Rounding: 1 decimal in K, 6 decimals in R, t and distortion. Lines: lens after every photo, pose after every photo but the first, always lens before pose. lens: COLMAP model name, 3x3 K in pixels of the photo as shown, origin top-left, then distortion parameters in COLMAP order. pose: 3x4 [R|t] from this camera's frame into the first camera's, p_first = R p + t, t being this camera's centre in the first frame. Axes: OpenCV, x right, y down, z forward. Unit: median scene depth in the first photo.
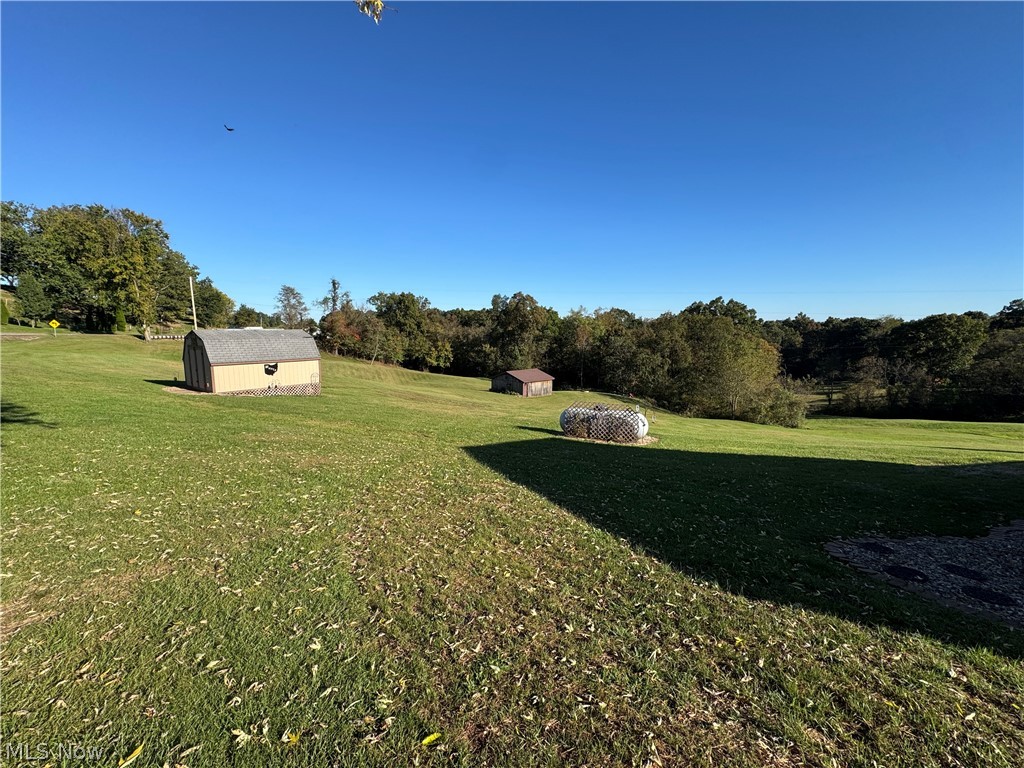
lens RADIAL K [[404.4, 0, 511.2], [0, 404.4, 387.7], [0, 0, 1]] dist [-0.004788, -0.000234]
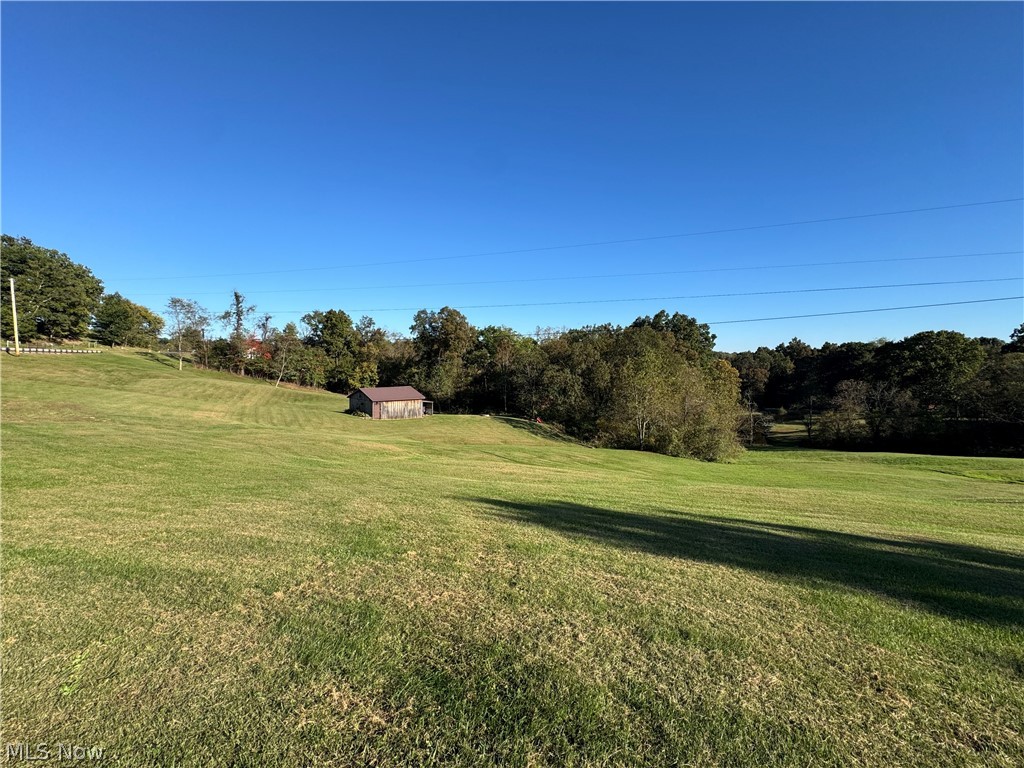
lens RADIAL K [[404.4, 0, 511.7], [0, 404.4, 388.6], [0, 0, 1]] dist [-0.004788, -0.000234]
pose [[0.999502, 0.005050, -0.031144, 0.198729], [-0.007345, 0.997231, -0.074000, 0.011602], [0.030684, 0.074192, 0.996772, 0.119201]]
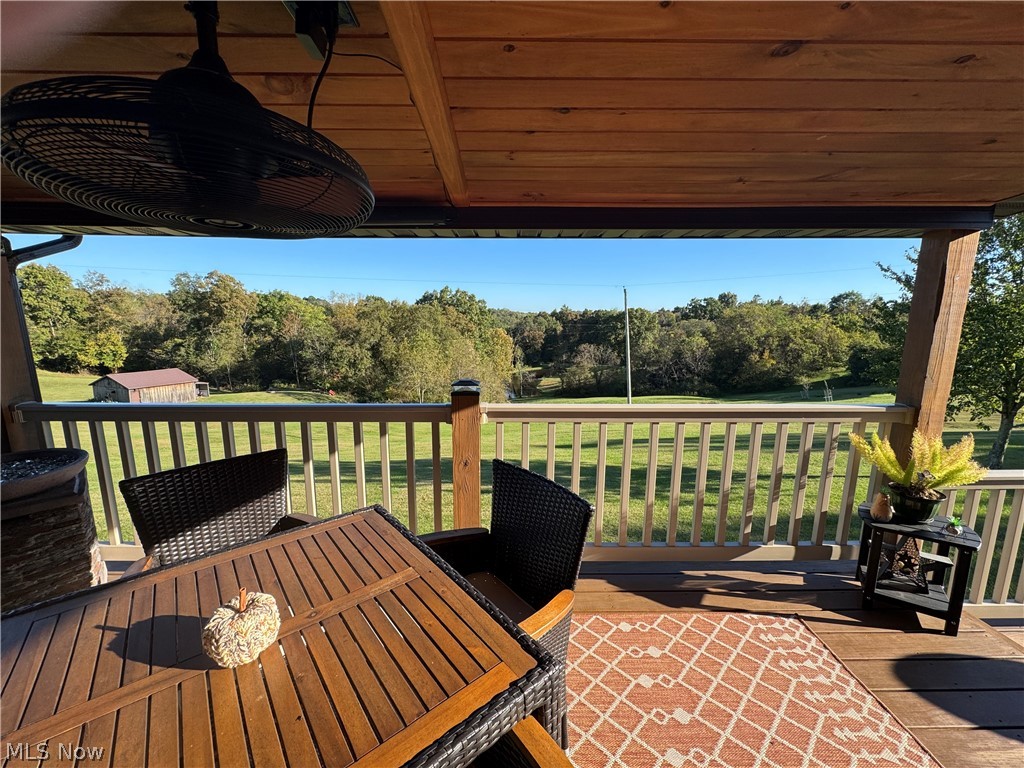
lens RADIAL K [[404.4, 0, 512.8], [0, 404.4, 385.8], [0, 0, 1]] dist [-0.004788, -0.000234]
pose [[0.911010, -0.059583, 0.408057, 0.222880], [0.049869, 0.998163, 0.034413, -0.004961], [-0.409357, -0.011001, 0.912308, 0.017954]]
